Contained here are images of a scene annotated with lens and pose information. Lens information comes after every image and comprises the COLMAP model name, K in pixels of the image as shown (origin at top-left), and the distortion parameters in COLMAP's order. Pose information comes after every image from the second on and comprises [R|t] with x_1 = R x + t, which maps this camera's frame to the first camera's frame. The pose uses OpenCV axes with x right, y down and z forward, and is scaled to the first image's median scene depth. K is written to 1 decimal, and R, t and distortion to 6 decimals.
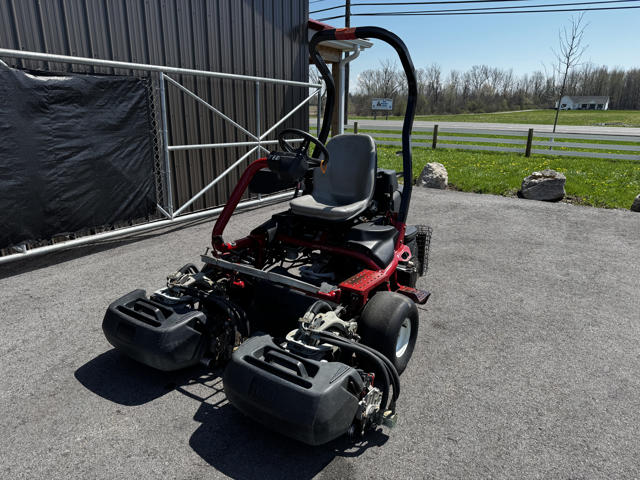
lens RADIAL K [[441.2, 0, 319.2], [0, 441.2, 239.7], [0, 0, 1]] dist [0.018352, -0.035783]
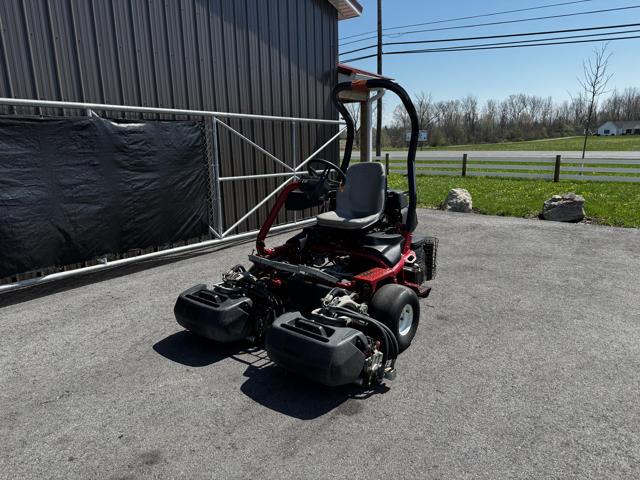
lens RADIAL K [[441.2, 0, 322.9], [0, 441.2, 238.0], [0, 0, 1]] dist [0.018352, -0.035783]
pose [[0.996921, -0.012895, -0.077340, 0.032986], [0.007080, 0.997159, -0.074997, 0.050088], [0.078087, 0.074219, 0.994180, -0.174954]]
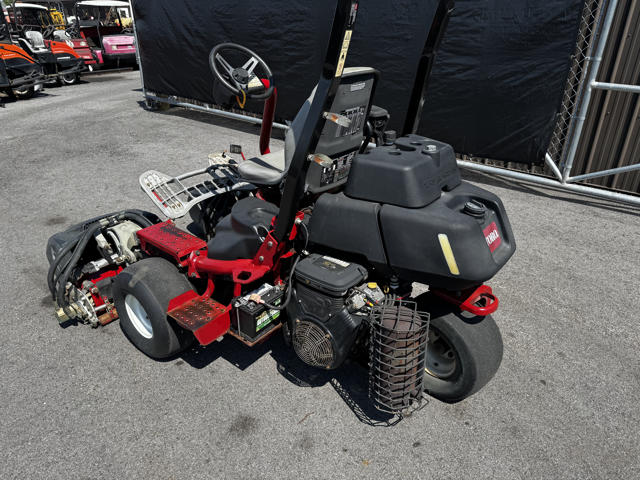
lens RADIAL K [[441.2, 0, 321.2], [0, 441.2, 241.9], [0, 0, 1]] dist [0.018352, -0.035783]
pose [[-0.097819, 0.436172, -0.894531, 0.503598], [-0.290734, 0.847107, 0.444841, -0.213380], [0.951790, 0.303585, 0.043947, 0.752321]]
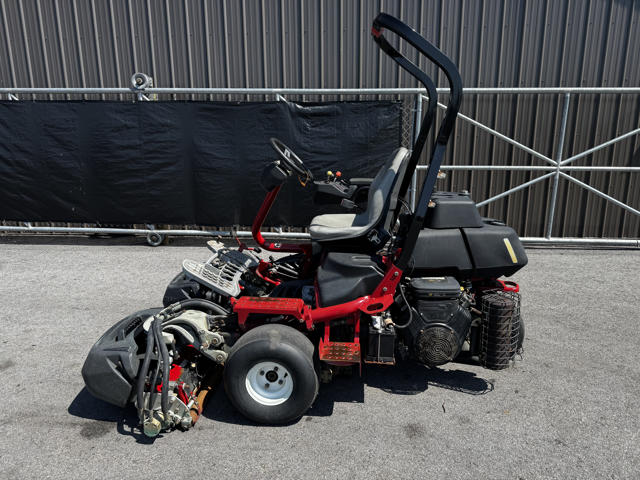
lens RADIAL K [[441.2, 0, 322.9], [0, 441.2, 243.5], [0, 0, 1]] dist [0.018352, -0.035783]
pose [[0.479218, 0.185475, -0.857875, 0.548151], [-0.236371, 0.968578, 0.077370, -0.073005], [0.845268, 0.165700, 0.508001, 0.378533]]
